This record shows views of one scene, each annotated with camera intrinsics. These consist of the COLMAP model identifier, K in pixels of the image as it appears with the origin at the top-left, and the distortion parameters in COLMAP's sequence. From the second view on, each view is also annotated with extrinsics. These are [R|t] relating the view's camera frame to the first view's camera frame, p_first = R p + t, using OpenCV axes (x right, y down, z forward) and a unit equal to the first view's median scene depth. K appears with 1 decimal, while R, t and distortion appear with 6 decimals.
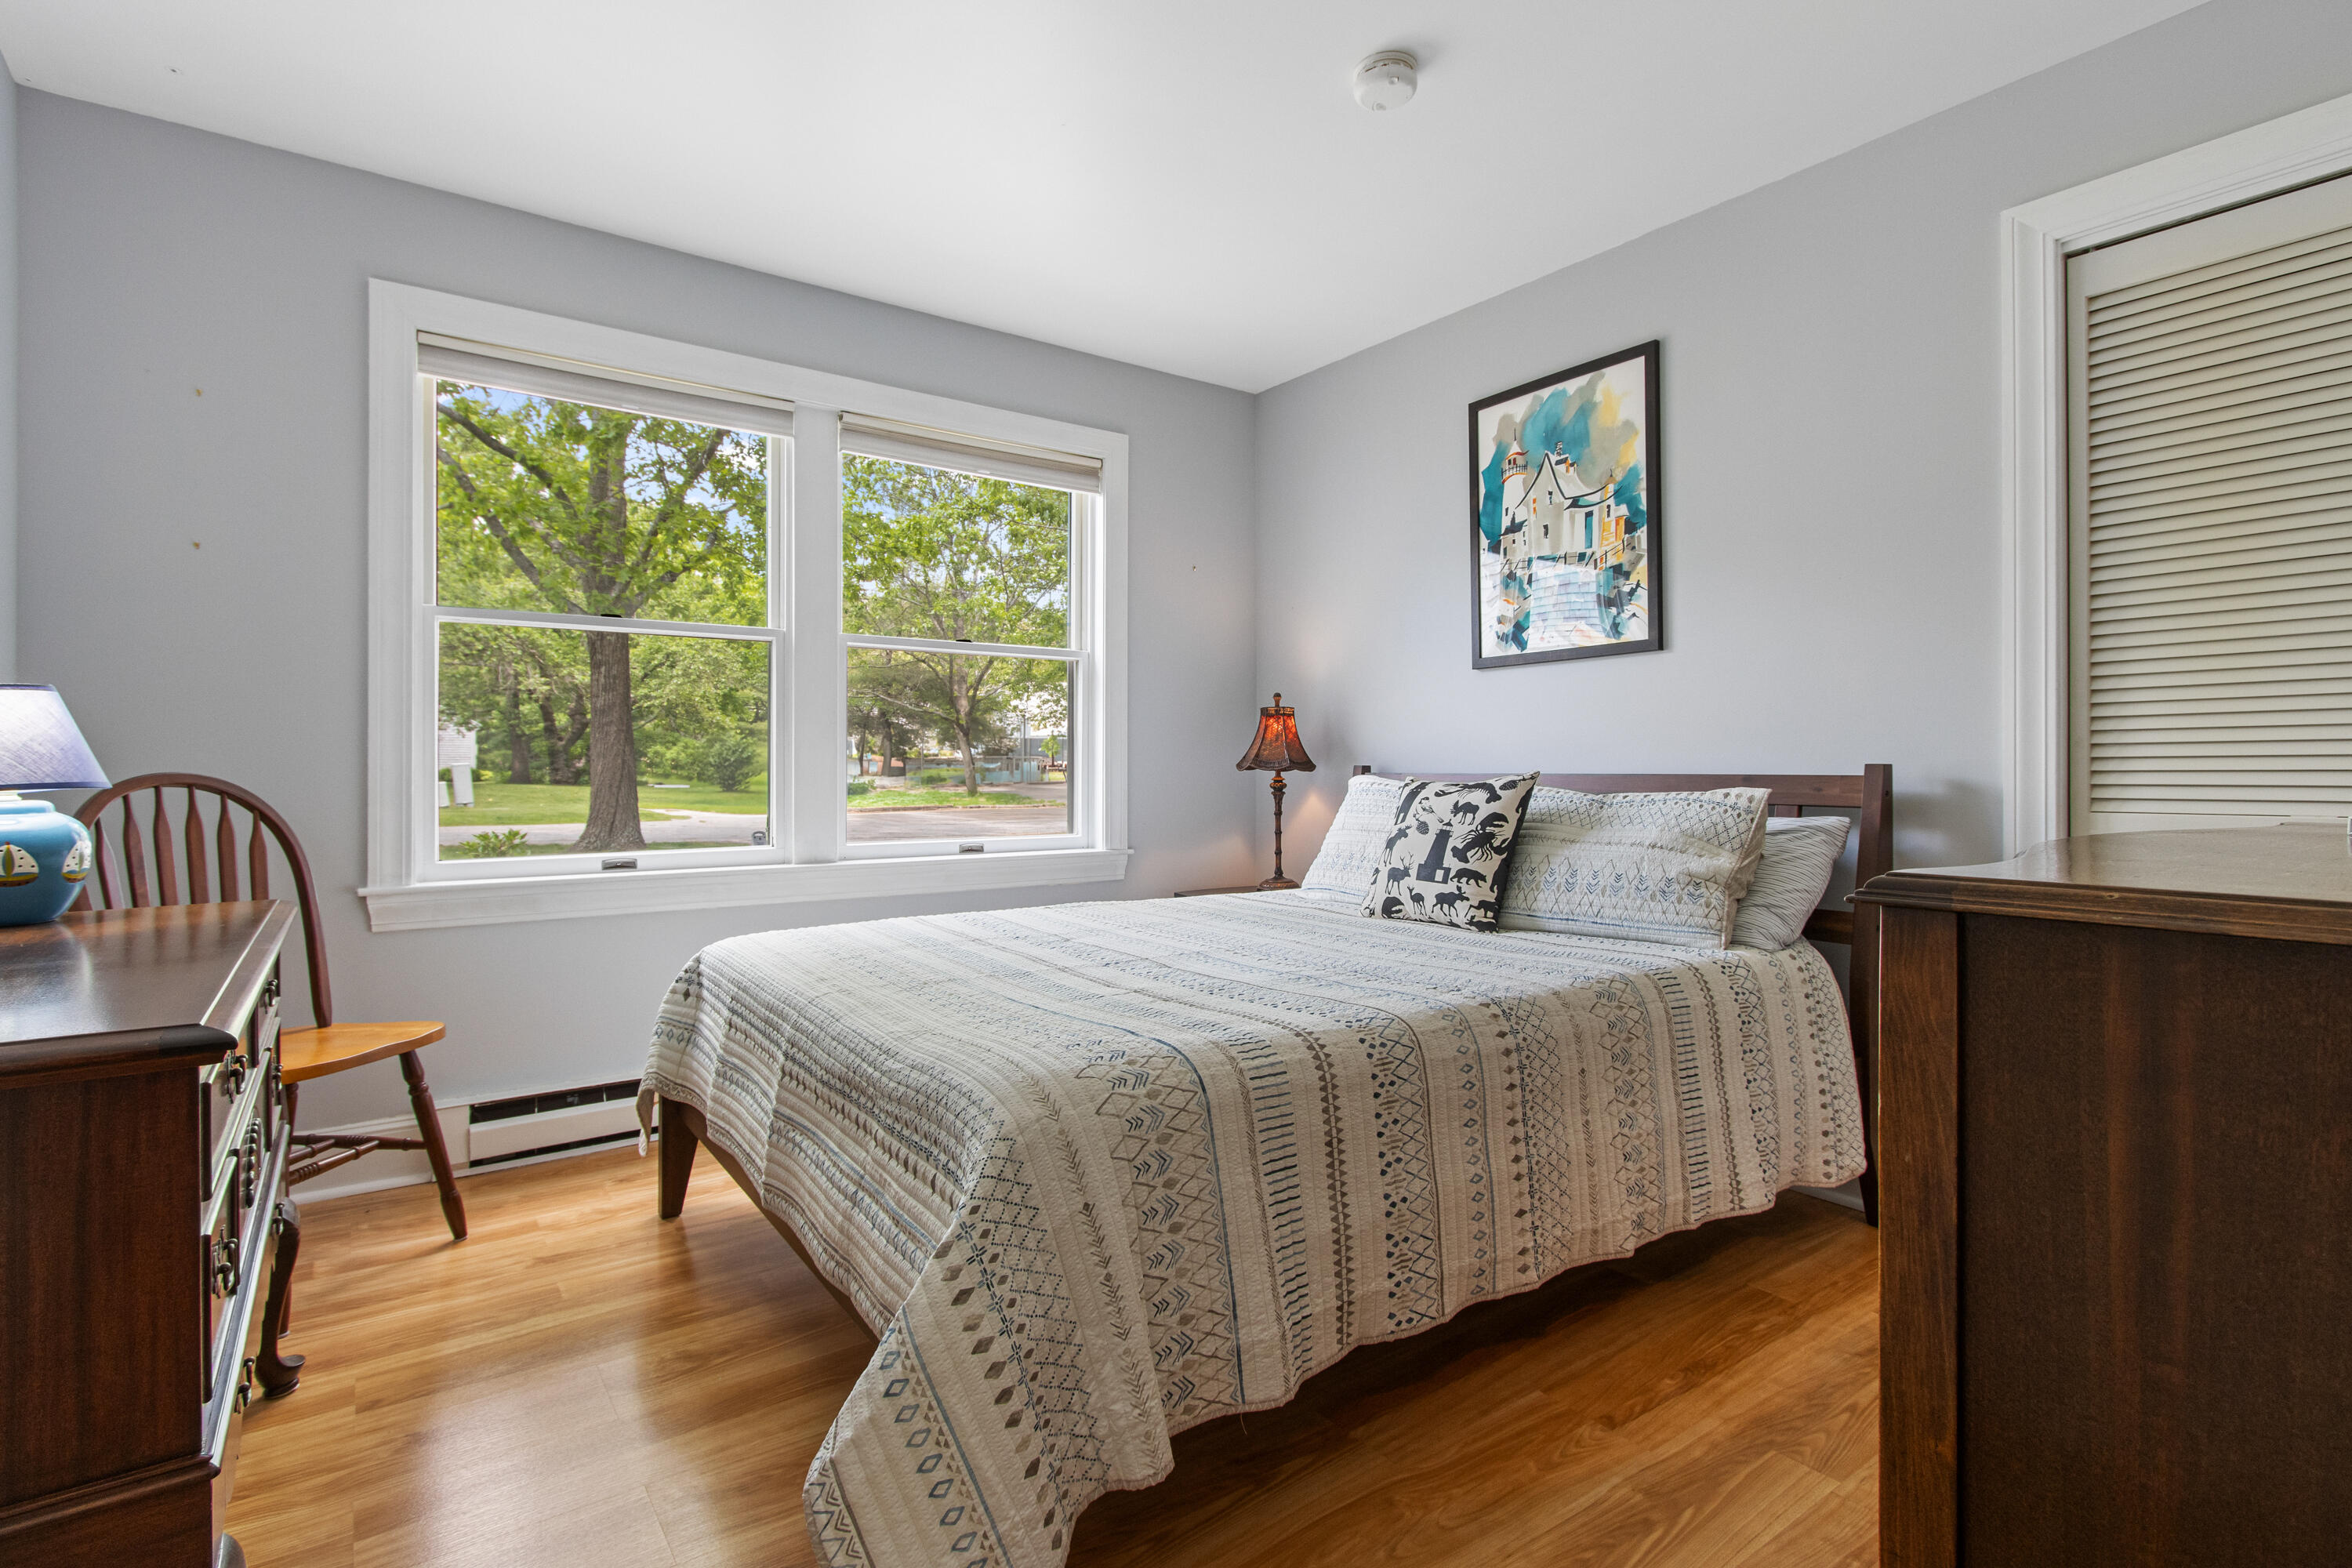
lens RADIAL K [[1116.8, 0, 1166.9], [0, 1116.8, 756.4], [0, 0, 1]] dist [0.002302, 0.000191]
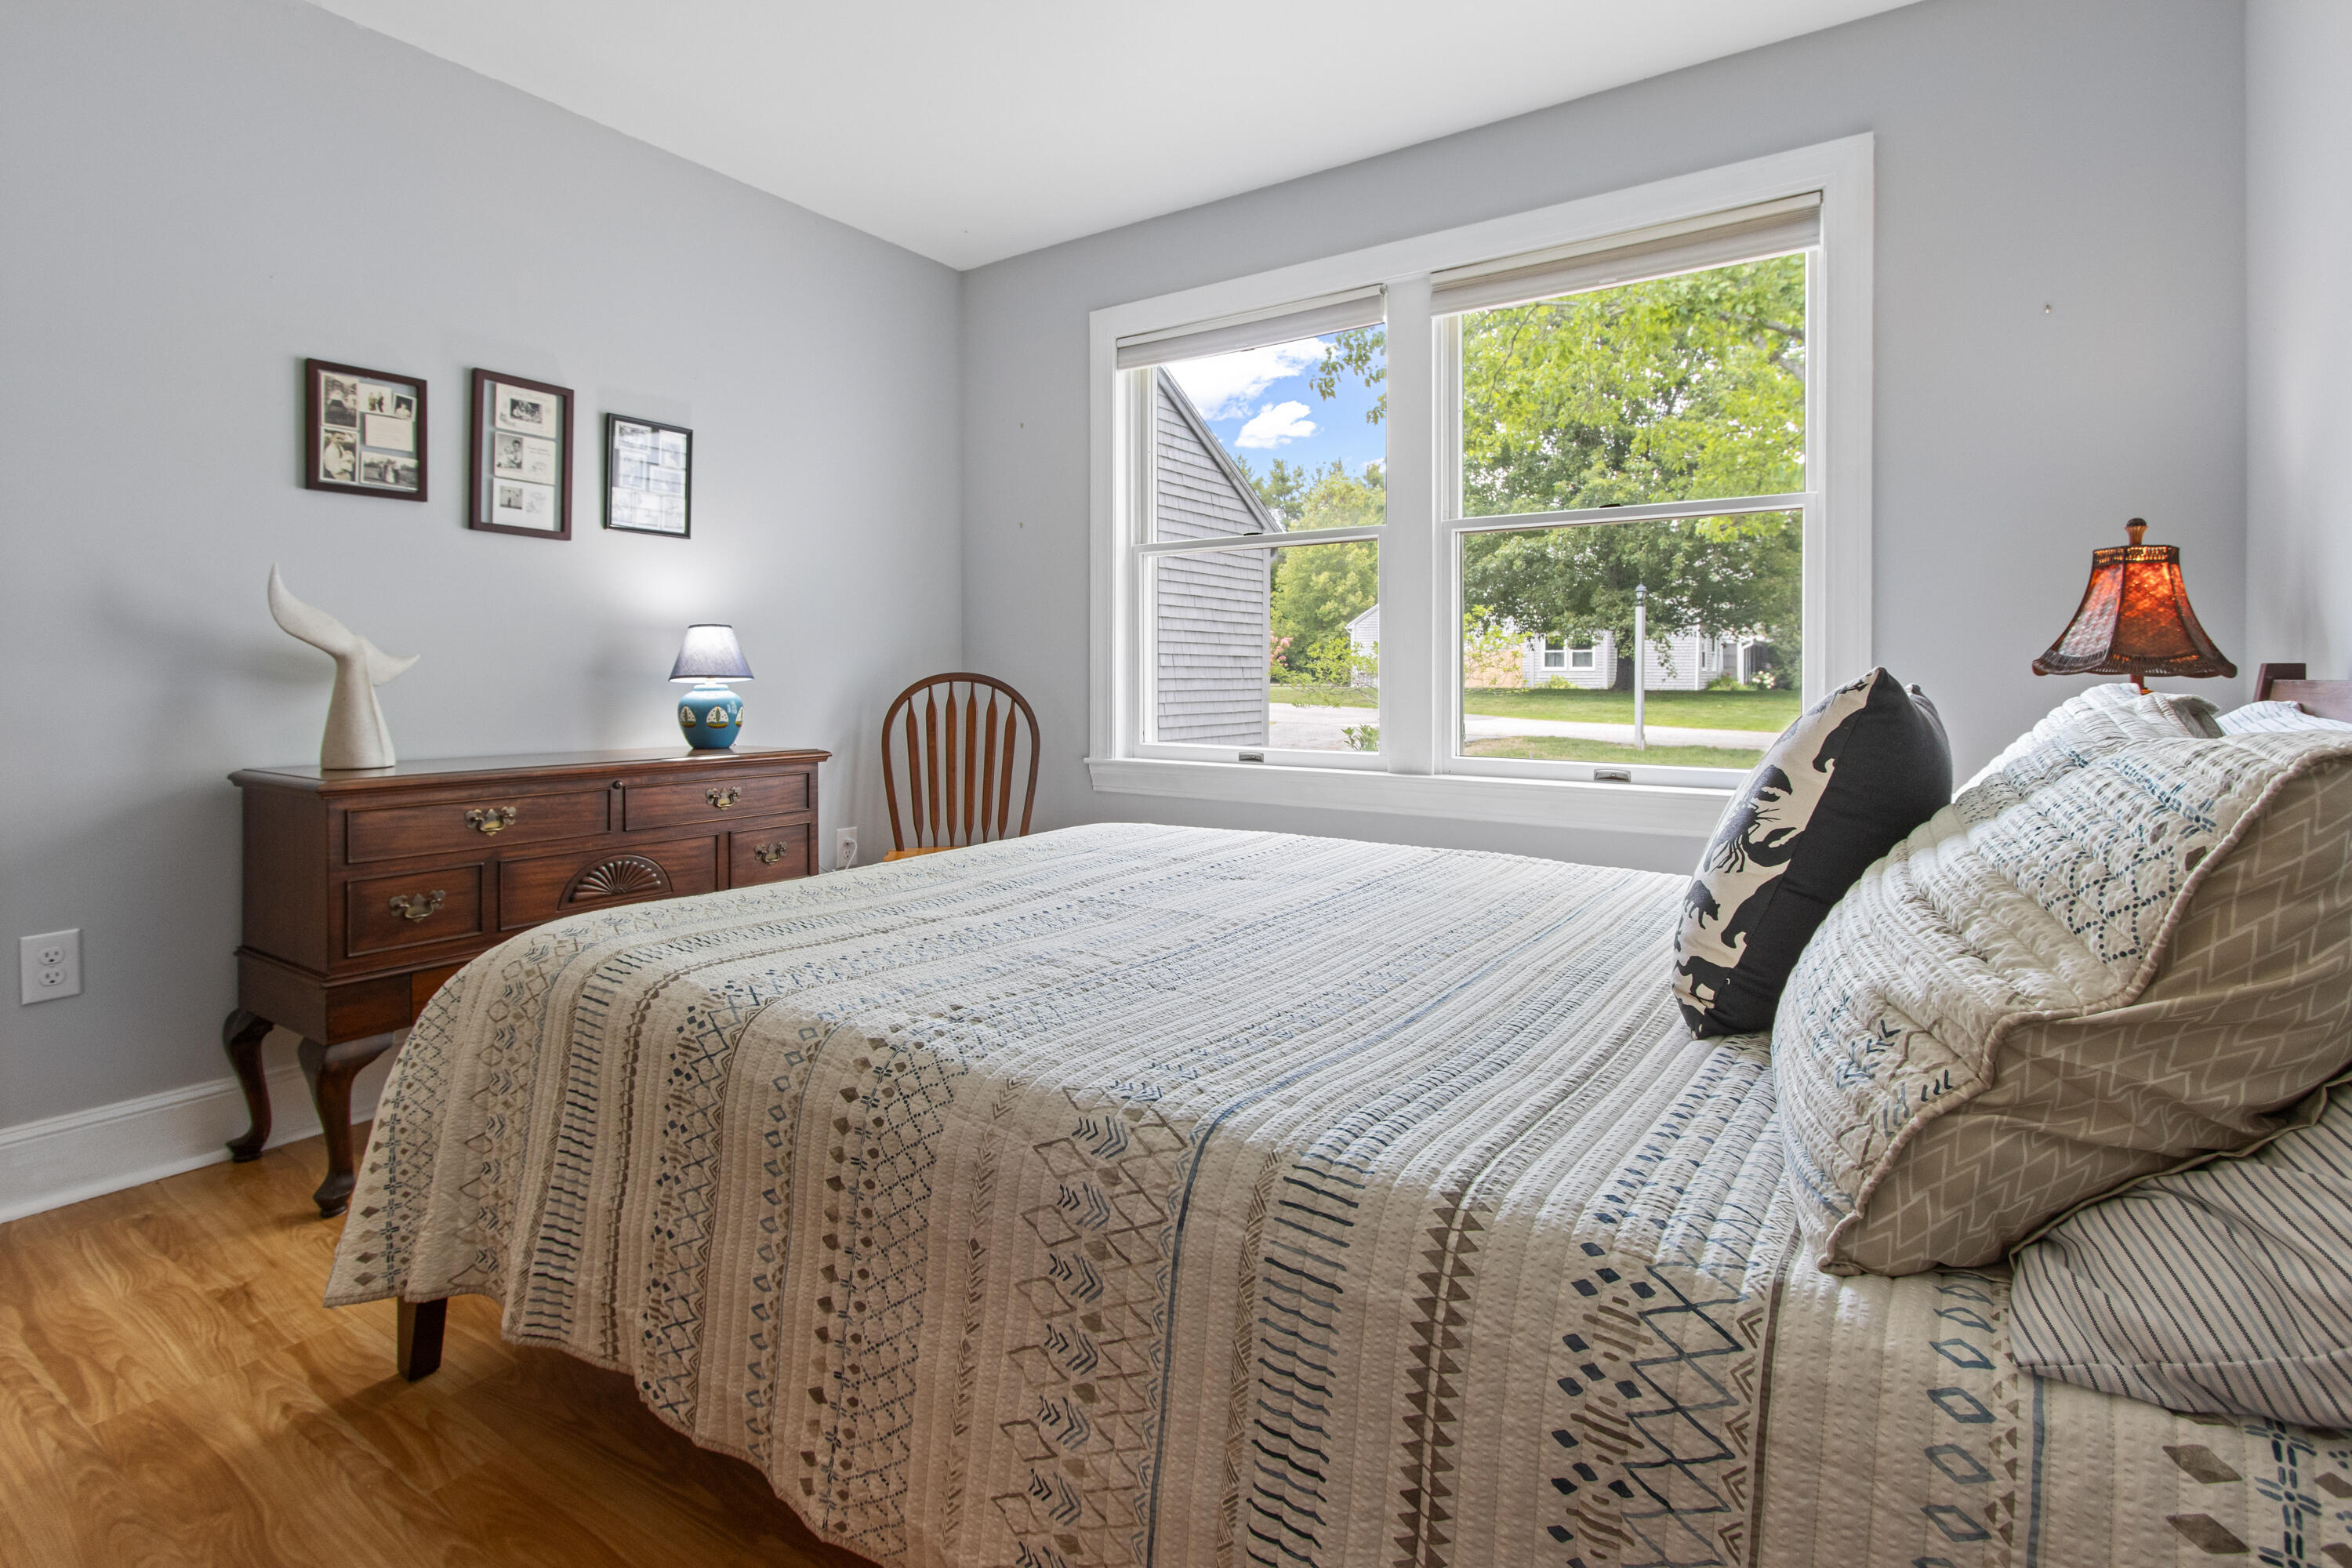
lens RADIAL K [[1125.4, 0, 1178.9], [0, 1125.4, 663.4], [0, 0, 1]] dist [0.003552, 0.000320]
pose [[0.341009, -0.008764, -0.940019, 0.624929], [0.006082, 0.999956, -0.007117, 0.012655], [0.940041, -0.003290, 0.341047, 0.637476]]
